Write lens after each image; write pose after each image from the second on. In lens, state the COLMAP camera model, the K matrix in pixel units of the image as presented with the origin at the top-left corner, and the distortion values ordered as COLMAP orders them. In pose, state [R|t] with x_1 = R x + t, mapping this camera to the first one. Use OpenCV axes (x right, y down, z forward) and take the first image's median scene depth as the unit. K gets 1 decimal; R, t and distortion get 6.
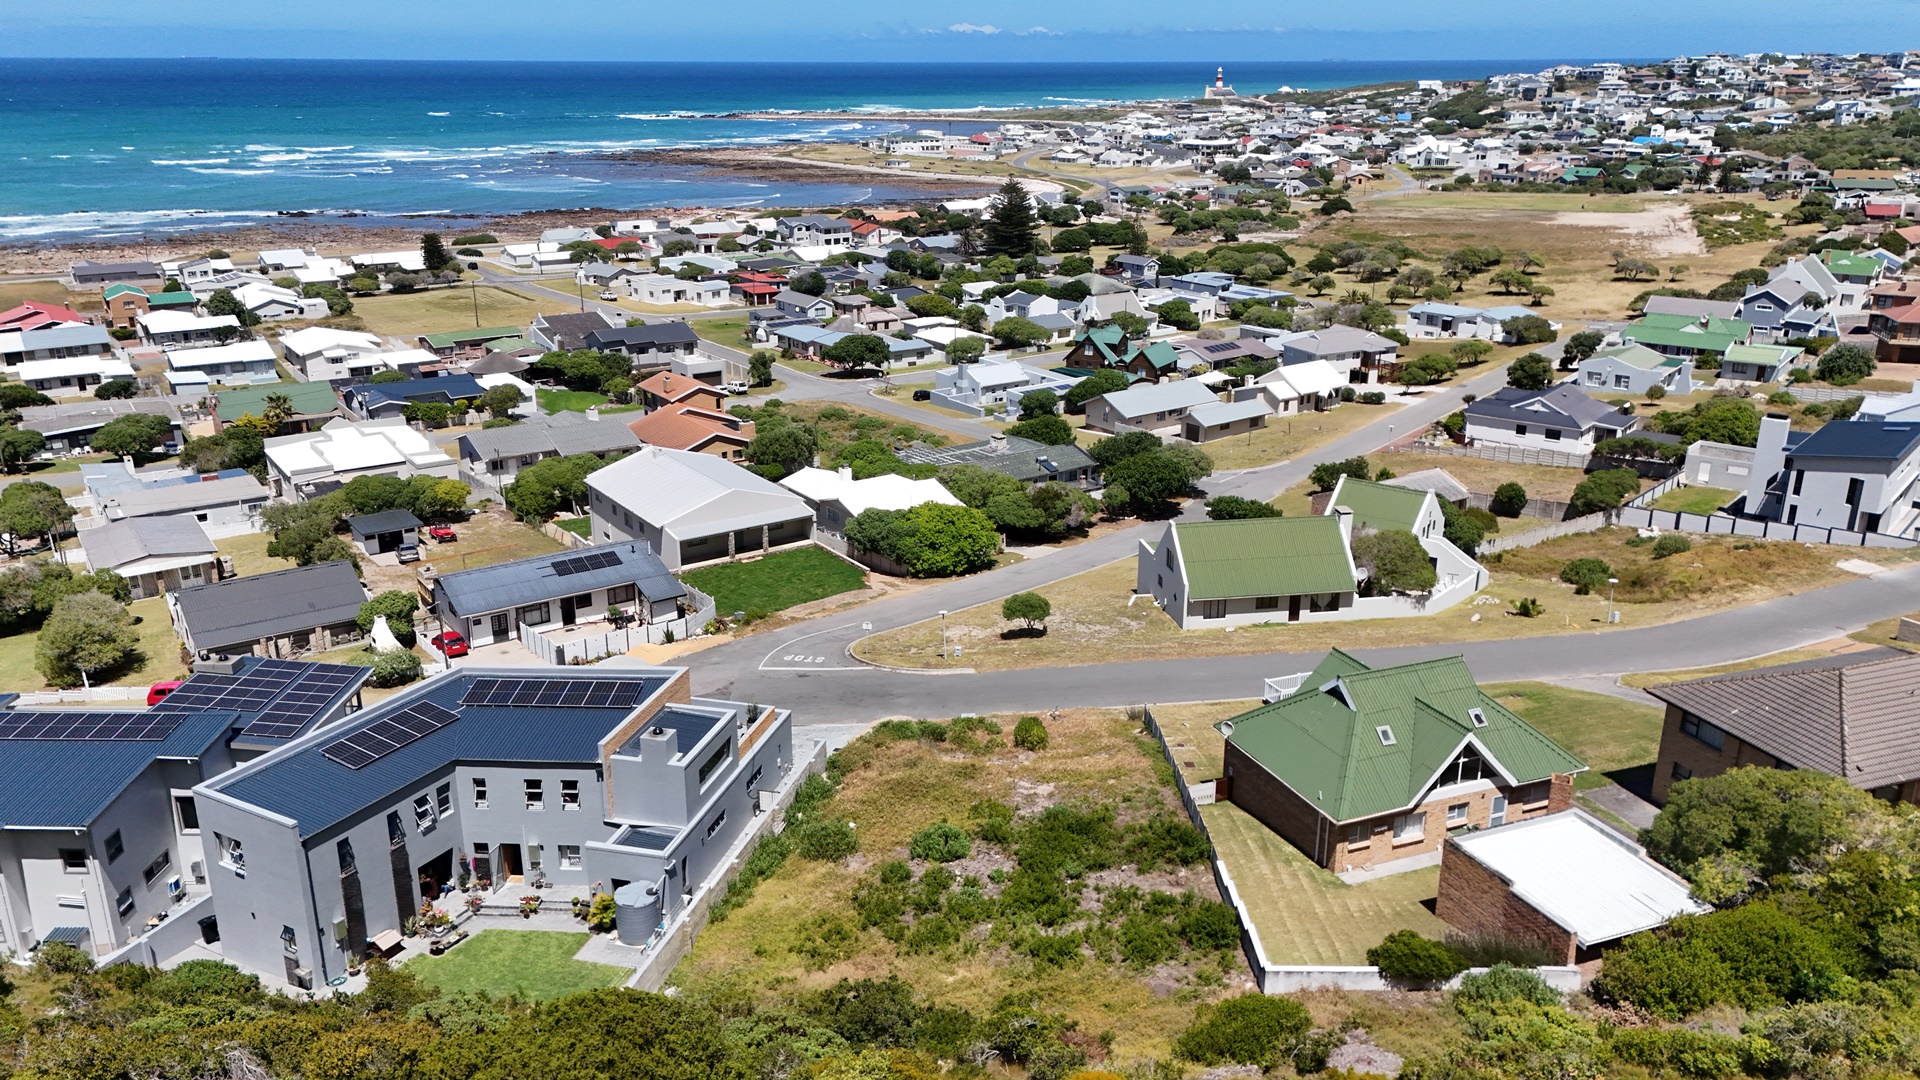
lens RADIAL K [[1402.7, 0, 955.8], [0, 1402.7, 540.1], [0, 0, 1]] dist [0.079819, -0.074915]
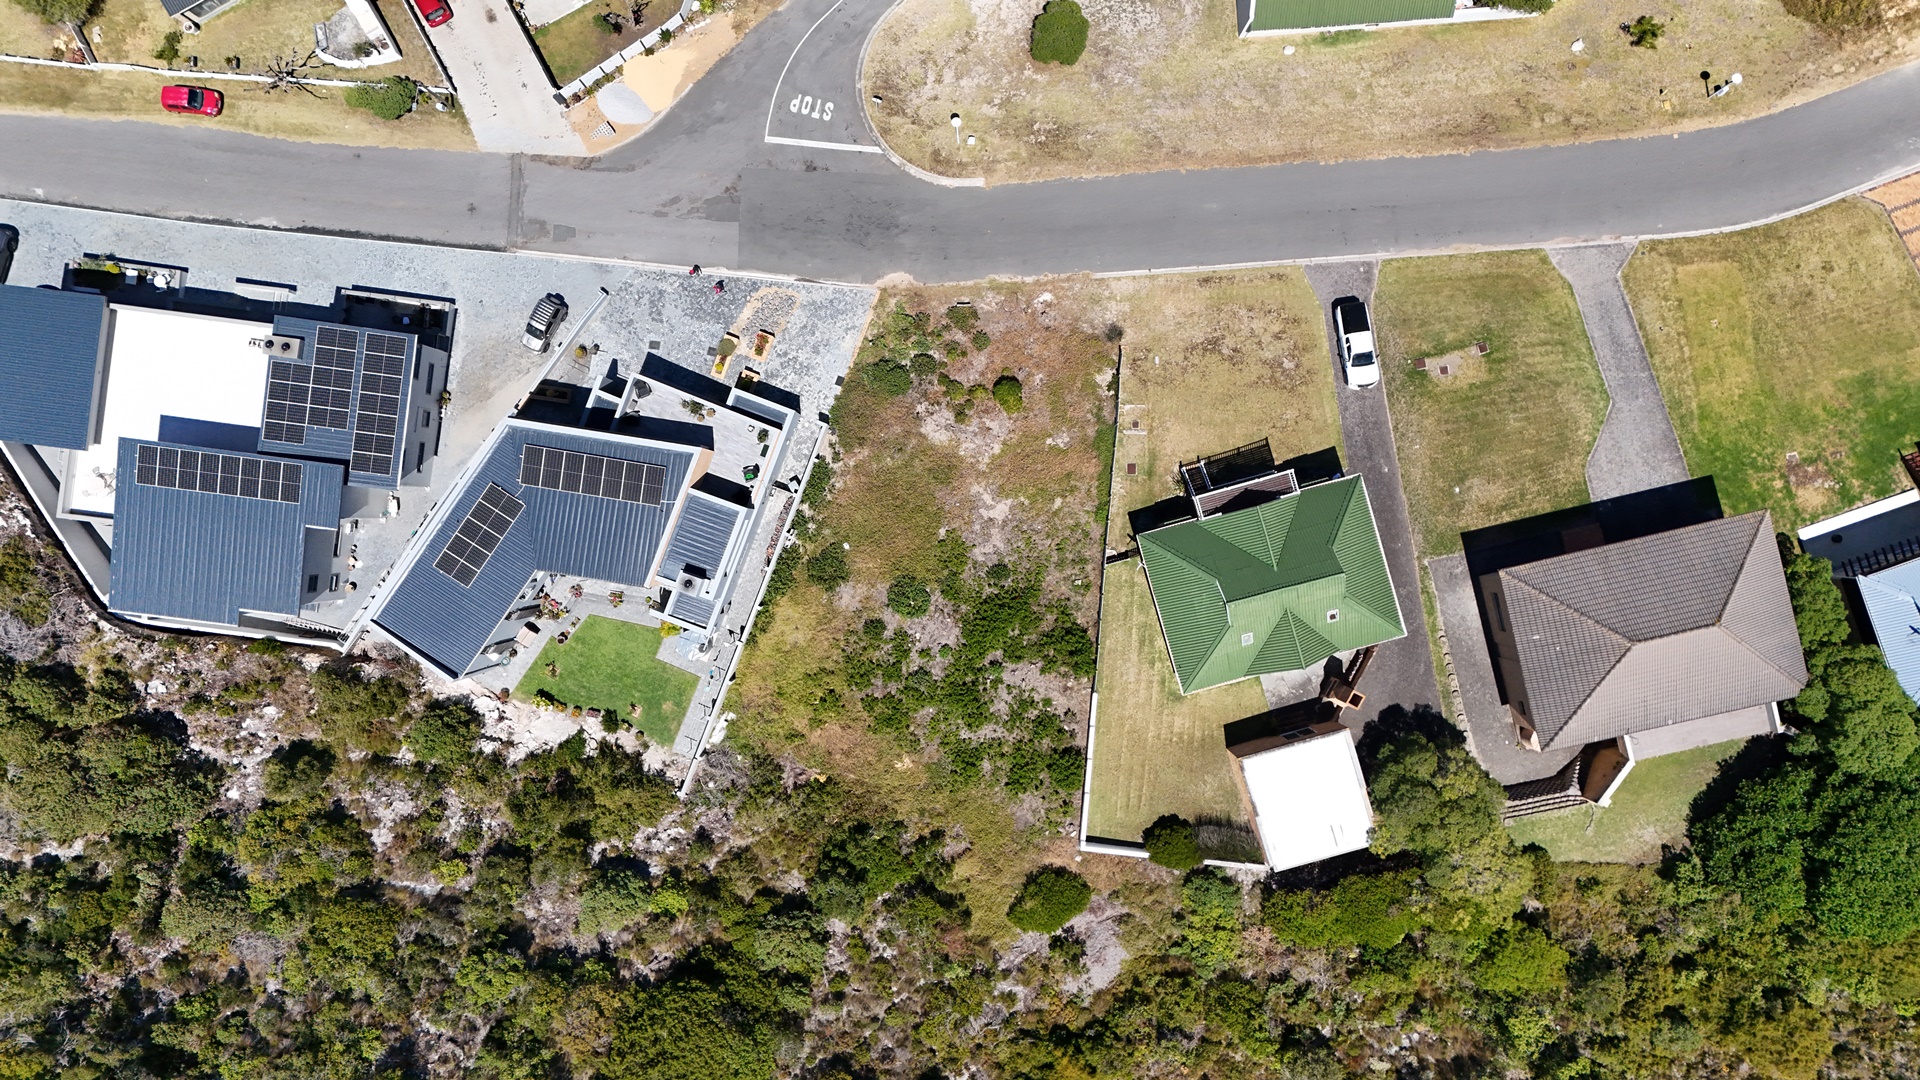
lens RADIAL K [[1380.0, 0, 960.0], [0, 1380.0, 540.0], [0, 0, 1]] dist [0.173832, -0.070146]
pose [[0.994553, 0.104236, 0.000068, 0.016449], [-0.032779, 0.312135, 0.949472, -0.549321], [0.098948, -0.944302, 0.313851, 0.331060]]
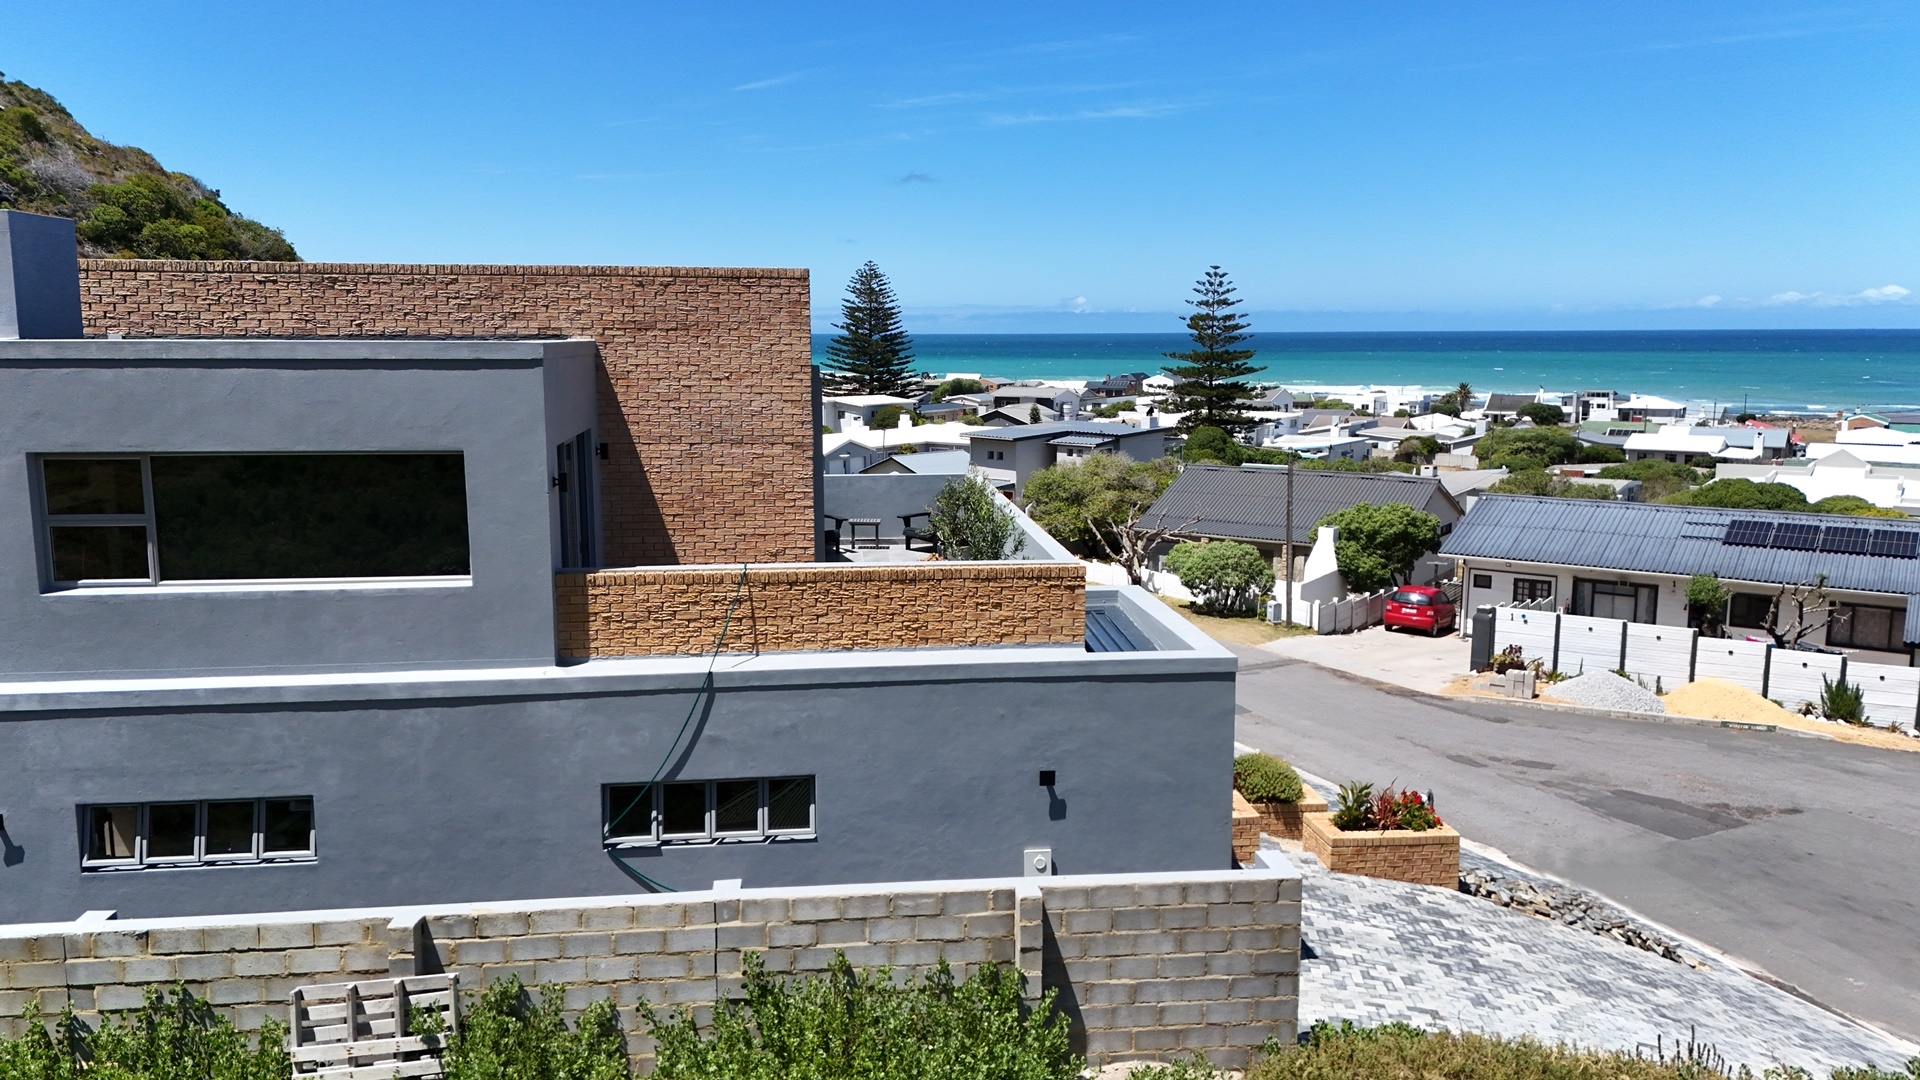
lens RADIAL K [[1402.7, 0, 955.8], [0, 1402.7, 540.1], [0, 0, 1]] dist [0.079819, -0.074915]
pose [[0.356262, 0.138506, -0.924064, 0.021742], [-0.300217, 0.953484, 0.027170, 0.067089], [0.884843, 0.267740, 0.381271, 0.530326]]
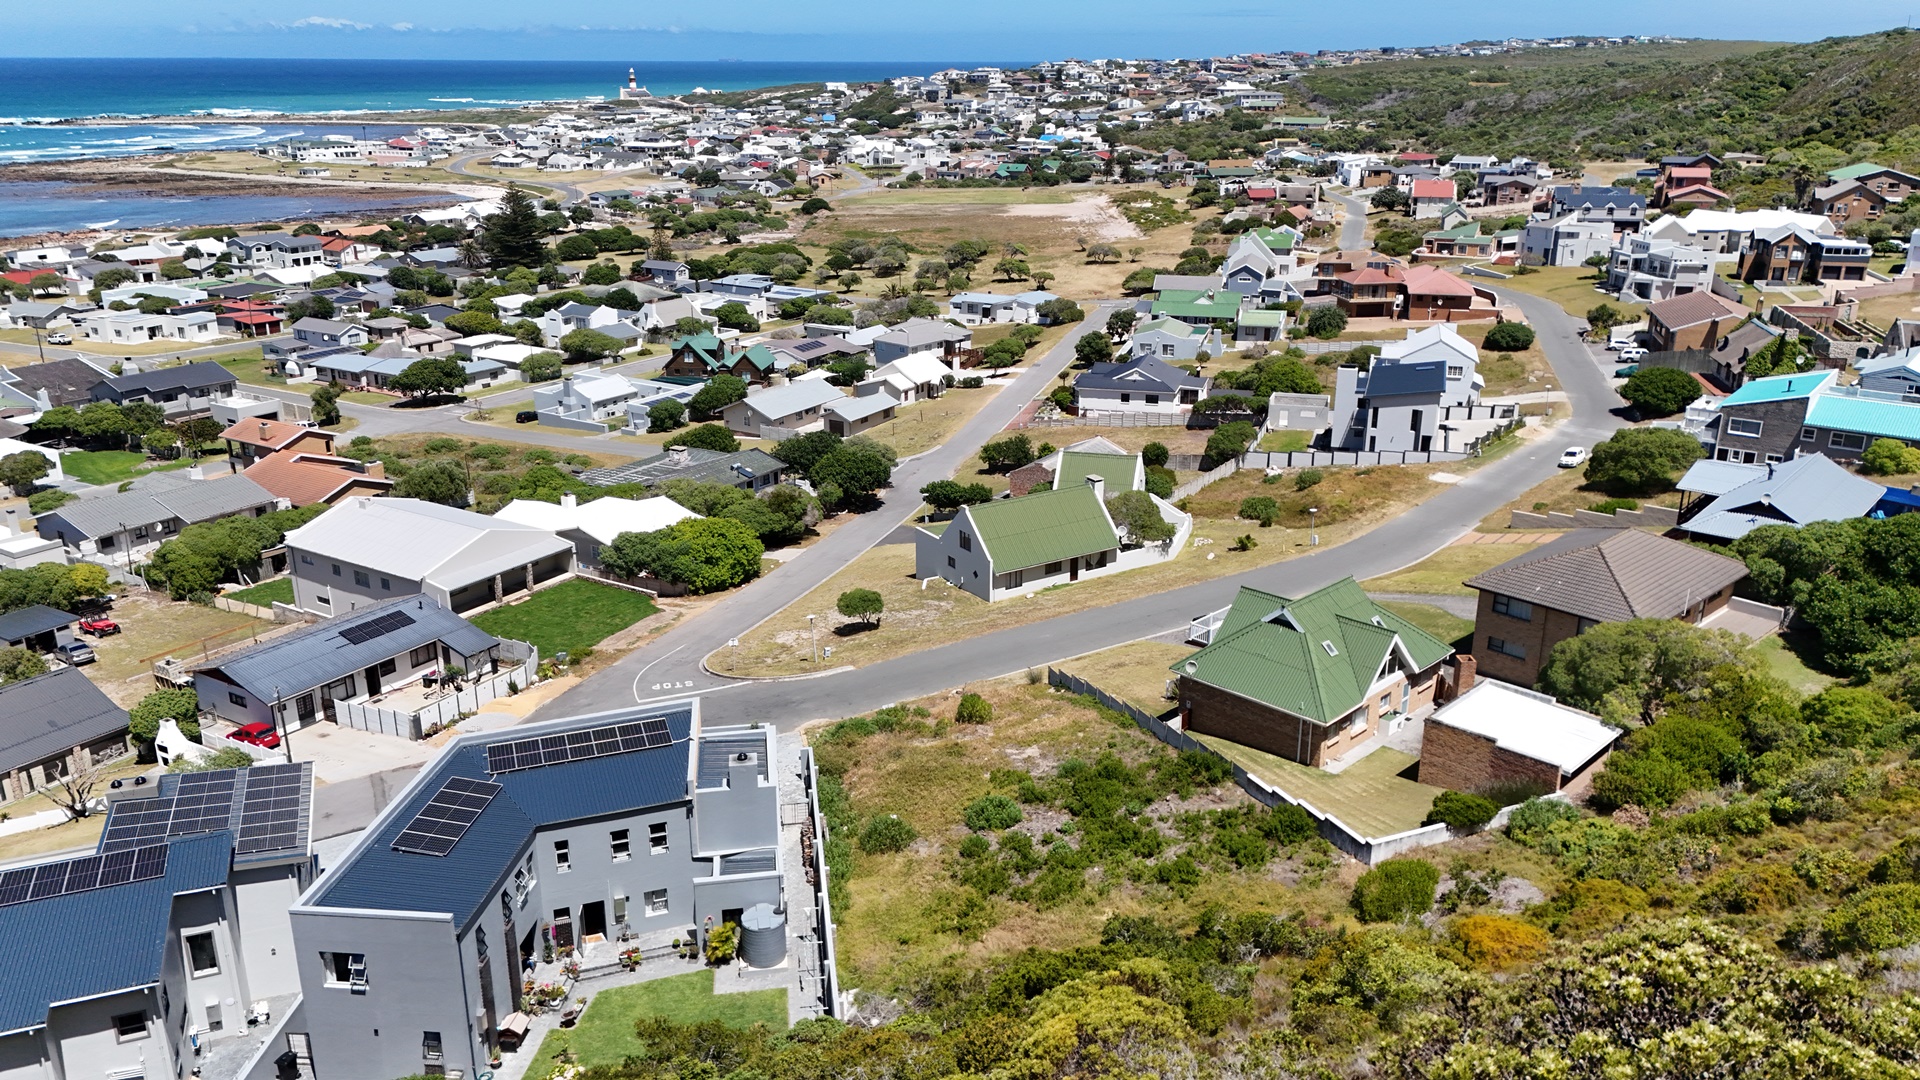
lens RADIAL K [[1402.7, 0, 955.8], [0, 1402.7, 540.1], [0, 0, 1]] dist [0.079819, -0.074915]
pose [[0.918608, -0.128432, 0.373717, -0.214162], [0.128354, 0.991408, 0.025210, -0.012337], [-0.373744, 0.024810, 0.927200, 0.001501]]
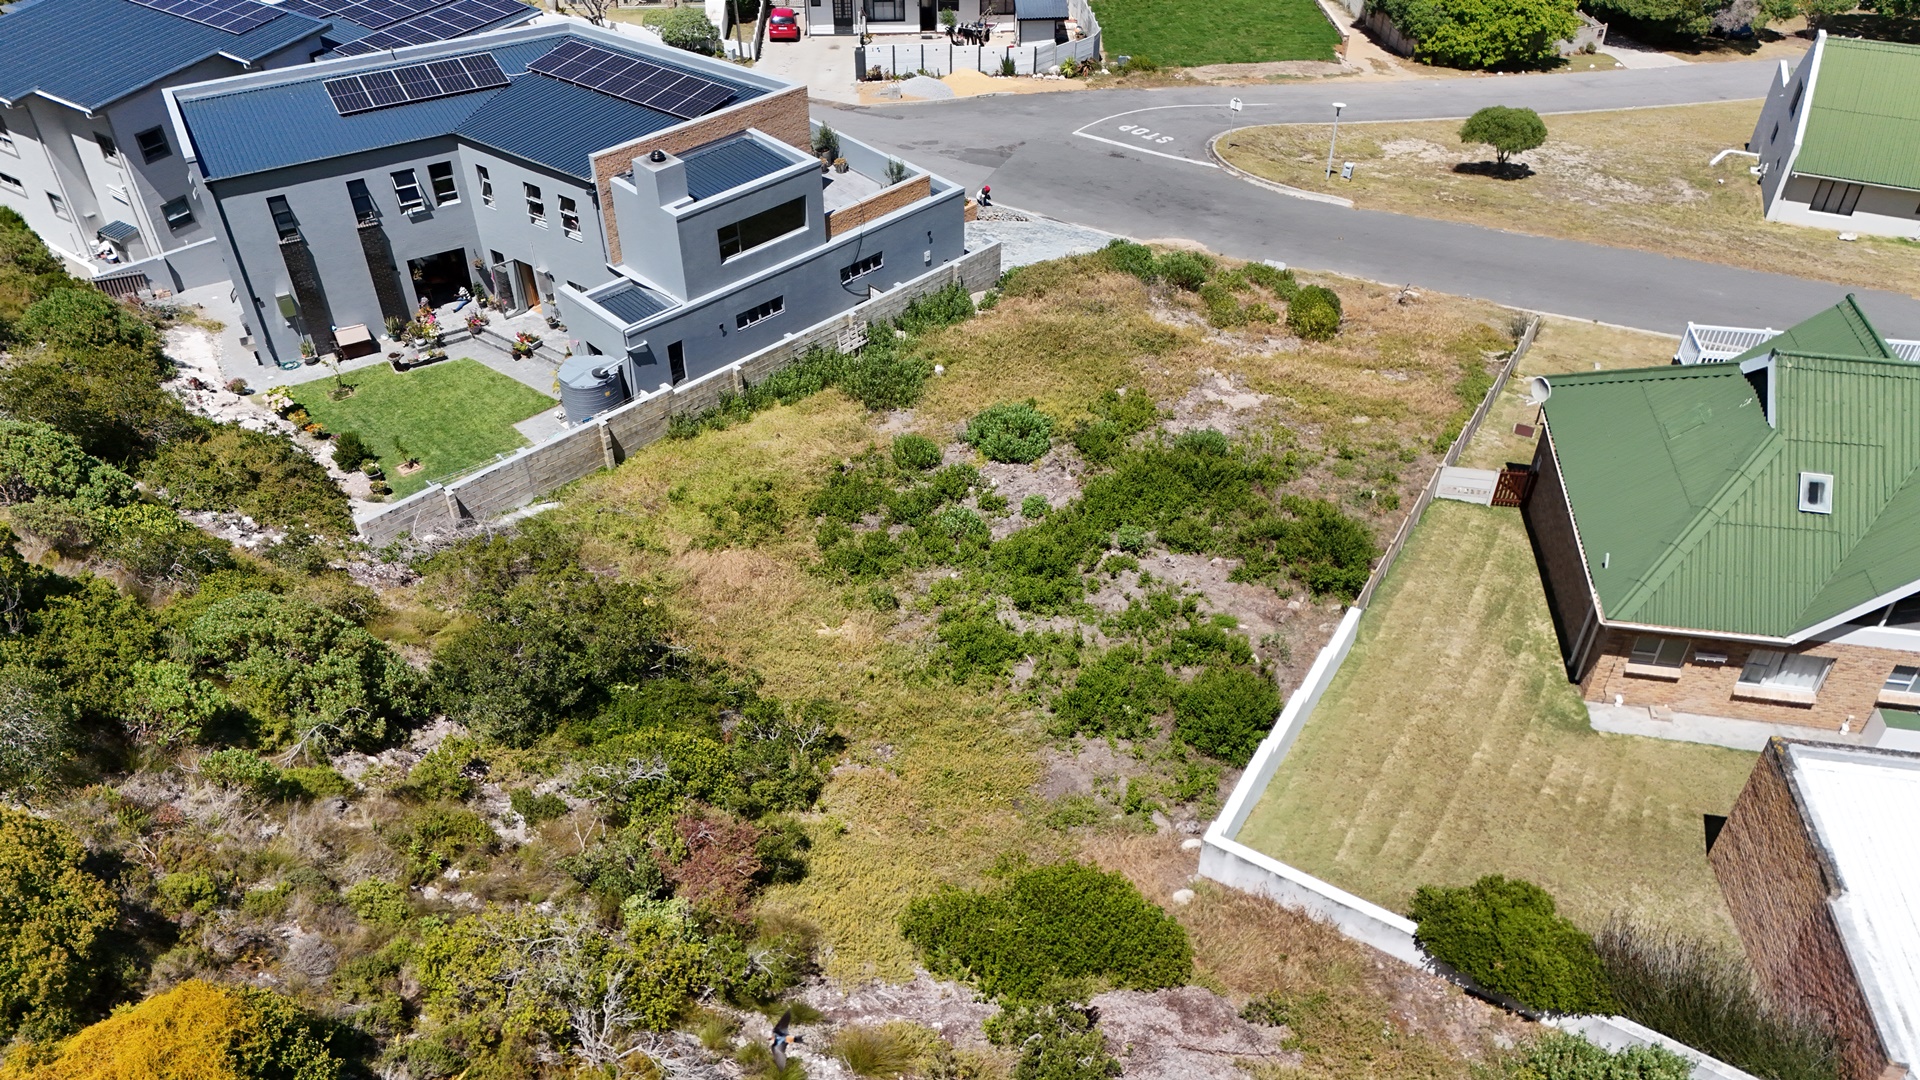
lens RADIAL K [[1402.7, 0, 955.8], [0, 1402.7, 540.1], [0, 0, 1]] dist [0.079819, -0.074915]
pose [[0.854917, 0.330019, -0.400255, 0.127382], [-0.167259, 0.905704, 0.389518, 0.005367], [0.491061, -0.266059, 0.829501, 0.222345]]
